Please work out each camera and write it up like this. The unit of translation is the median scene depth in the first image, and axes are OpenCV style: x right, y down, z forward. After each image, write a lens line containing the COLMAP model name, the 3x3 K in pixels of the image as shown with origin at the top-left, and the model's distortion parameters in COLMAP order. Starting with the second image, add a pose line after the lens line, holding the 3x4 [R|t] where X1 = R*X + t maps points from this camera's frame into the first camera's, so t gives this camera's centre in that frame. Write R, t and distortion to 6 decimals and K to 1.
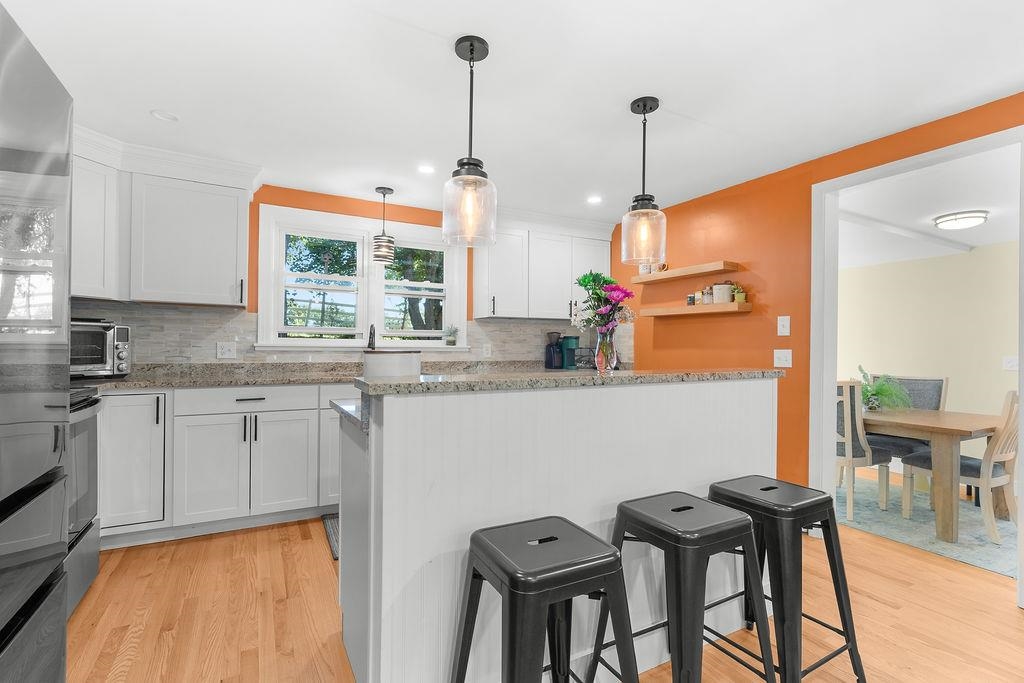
lens RADIAL K [[471.5, 0, 510.1], [0, 471.5, 344.5], [0, 0, 1]] dist [0.001324, 0.000187]
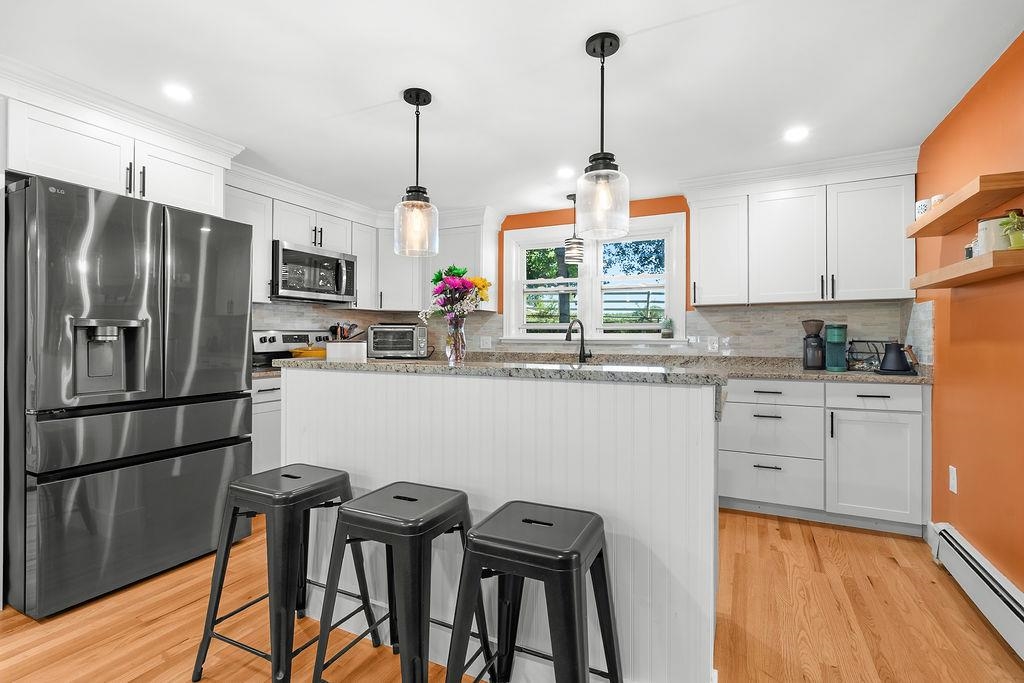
lens RADIAL K [[477.3, 0, 532.1], [0, 477.3, 336.7], [0, 0, 1]] dist [-0.048260, 0.000181]
pose [[0.605530, -0.007991, -0.795782, 0.570265], [0.003666, 0.999967, -0.007252, 0.005754], [0.795814, 0.001474, 0.605540, 0.259806]]
